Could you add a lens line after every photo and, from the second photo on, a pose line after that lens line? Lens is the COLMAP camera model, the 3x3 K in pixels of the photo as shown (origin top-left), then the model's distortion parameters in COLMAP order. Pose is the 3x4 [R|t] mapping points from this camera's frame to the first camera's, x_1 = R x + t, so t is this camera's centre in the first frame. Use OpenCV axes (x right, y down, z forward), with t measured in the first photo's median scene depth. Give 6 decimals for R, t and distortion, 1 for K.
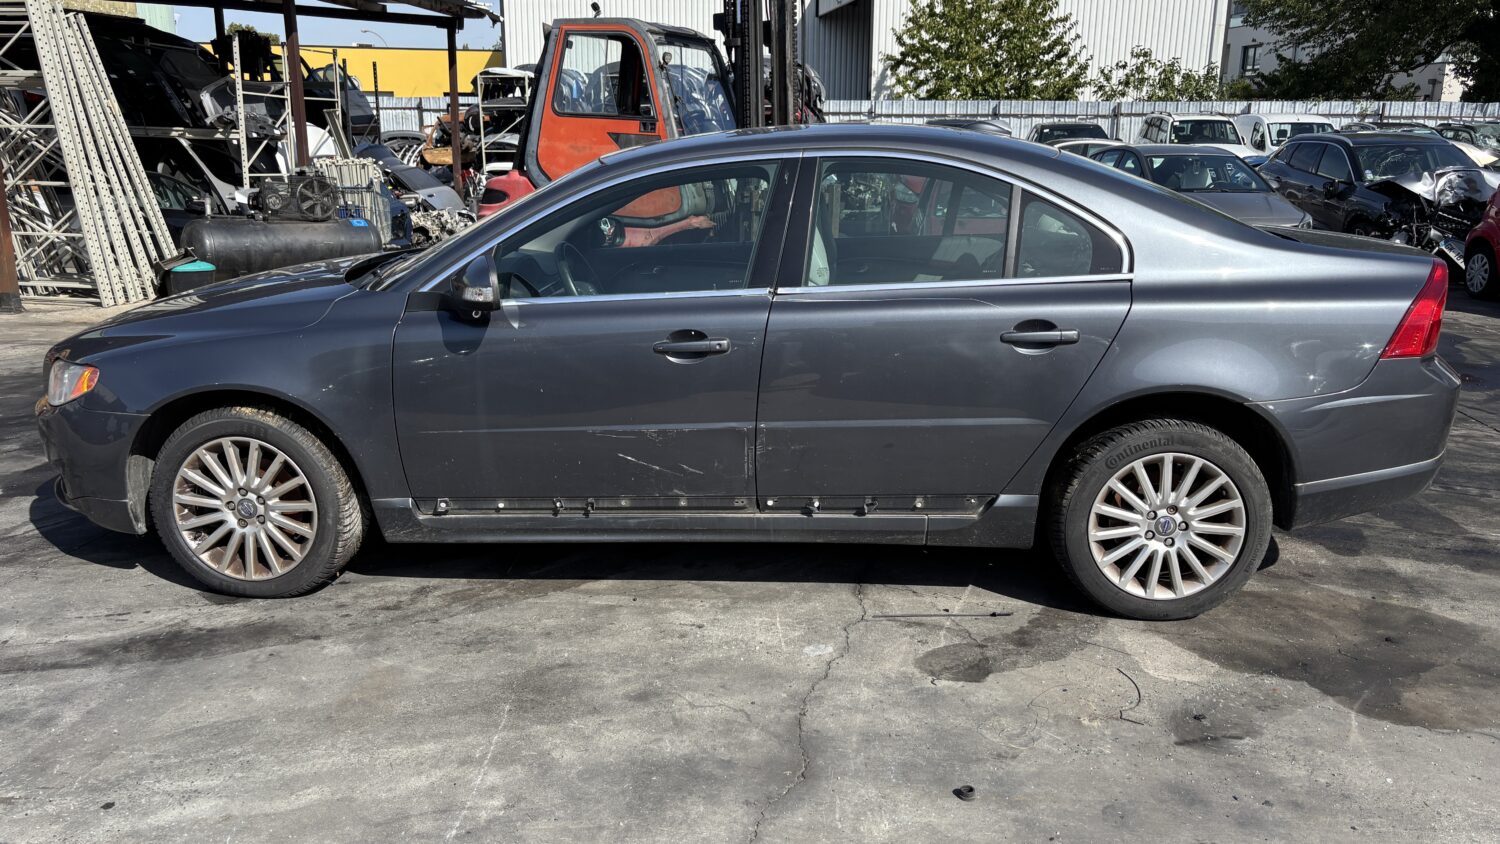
lens RADIAL K [[1165.5, 0, 758.5], [0, 1165.5, 422.9], [0, 0, 1]] dist [0.029915, -0.011056]
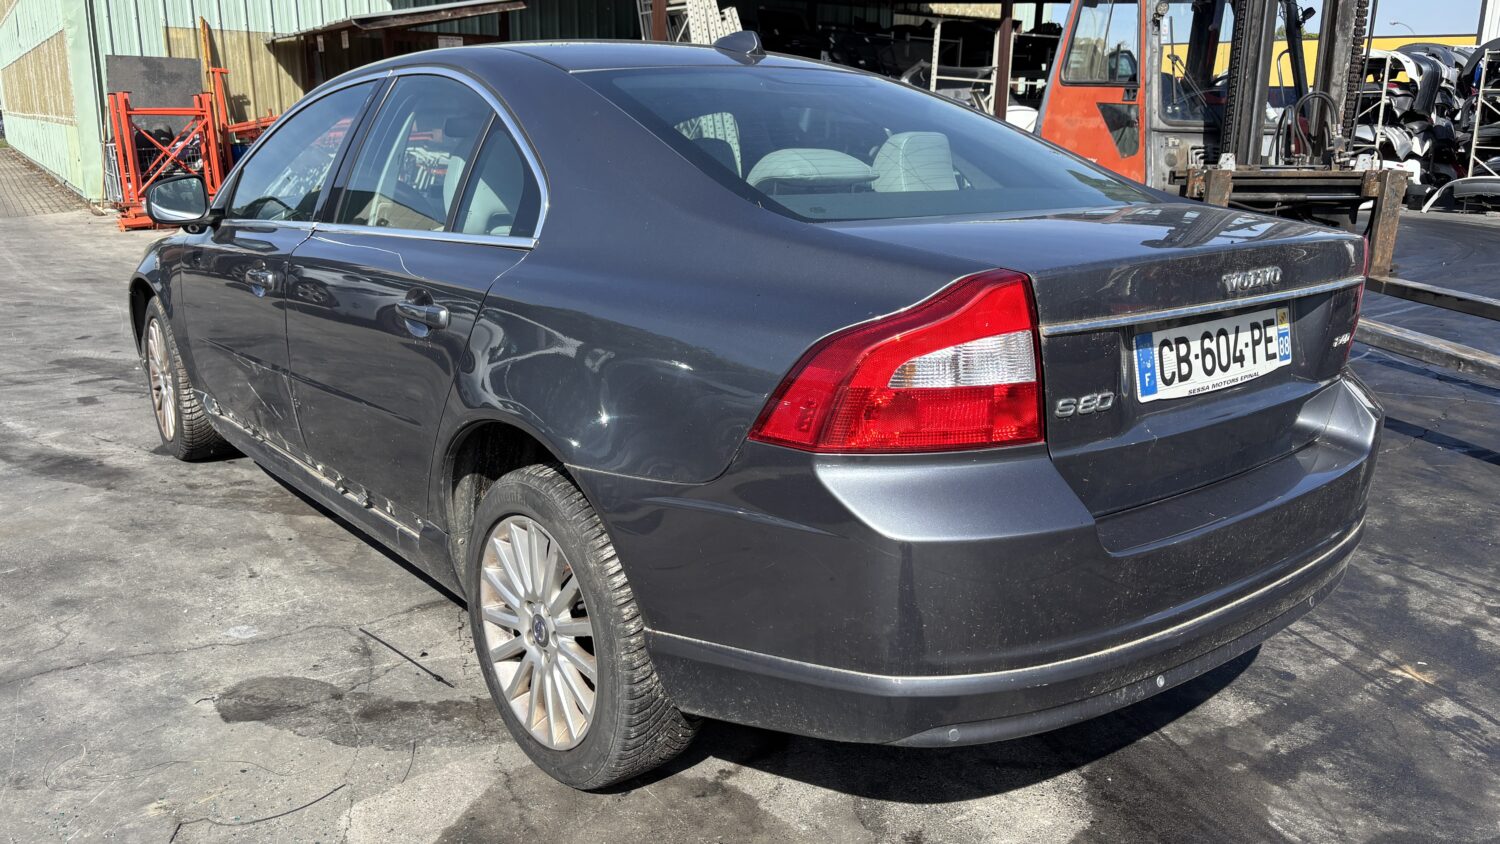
lens RADIAL K [[1165.5, 0, 758.5], [0, 1165.5, 422.9], [0, 0, 1]] dist [0.029915, -0.011056]
pose [[0.658153, 0.190393, -0.728412, 0.514304], [-0.193686, 0.977750, 0.080561, -0.059695], [0.727544, 0.088062, 0.680386, 0.369435]]
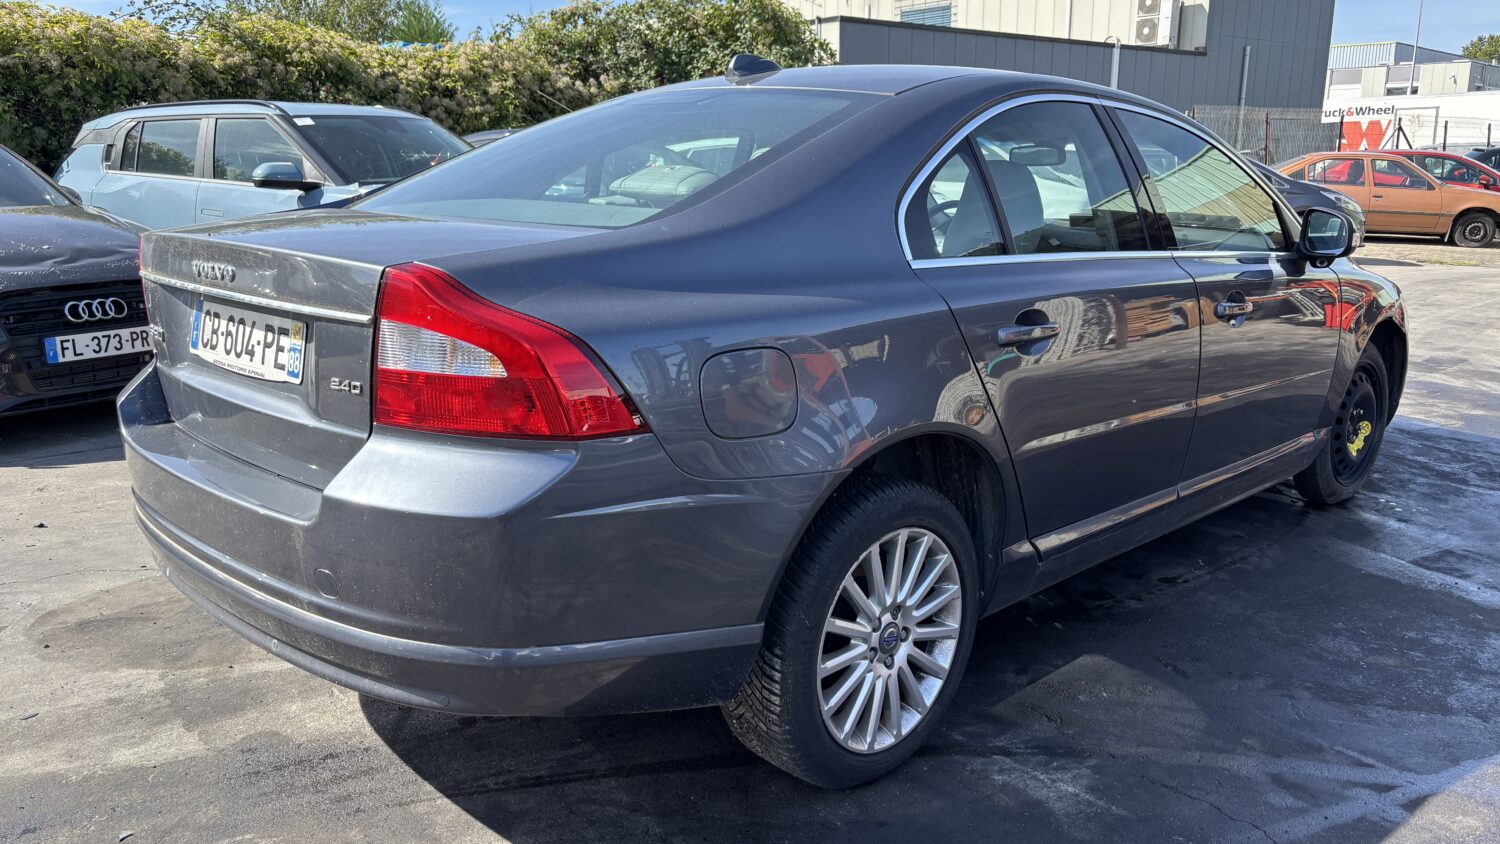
lens RADIAL K [[1151.4, 0, 783.7], [0, 1151.4, 420.5], [0, 0, 1]] dist [0.030872, -0.004531]
pose [[-0.690340, 0.153422, -0.707030, 0.494558], [-0.182171, 0.908908, 0.375099, -0.219286], [0.700174, 0.387746, -0.599507, 1.030081]]
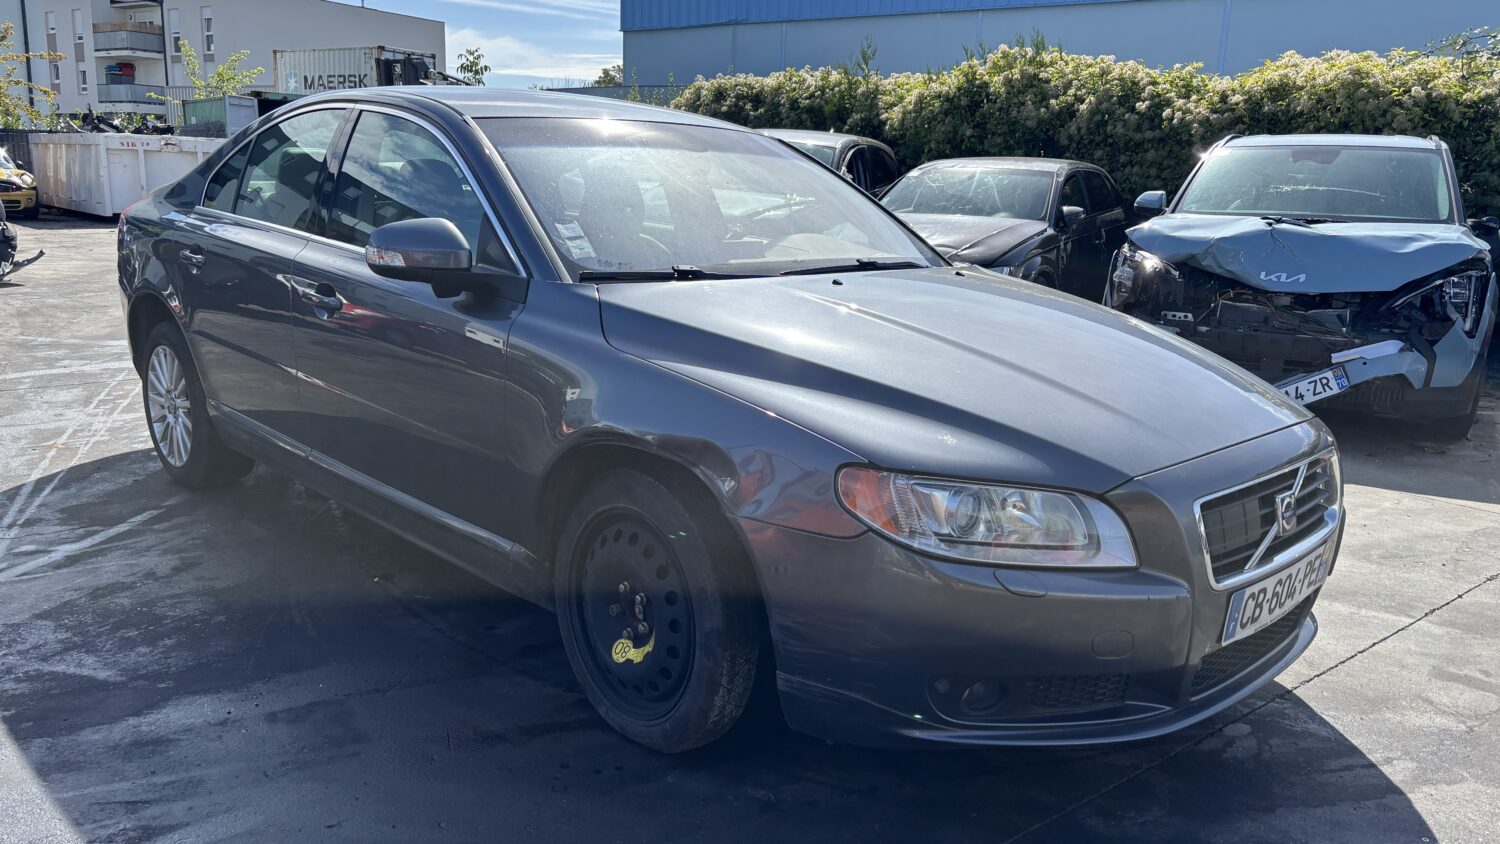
lens RADIAL K [[1119.6, 0, 750.0], [0, 1119.6, 422.0], [0, 0, 1]] dist [0.093257, -0.100752]
pose [[-0.706196, -0.180148, 0.684715, -0.522572], [0.135589, 0.914779, 0.380520, -0.227153], [-0.694912, 0.361561, -0.621587, 1.049664]]
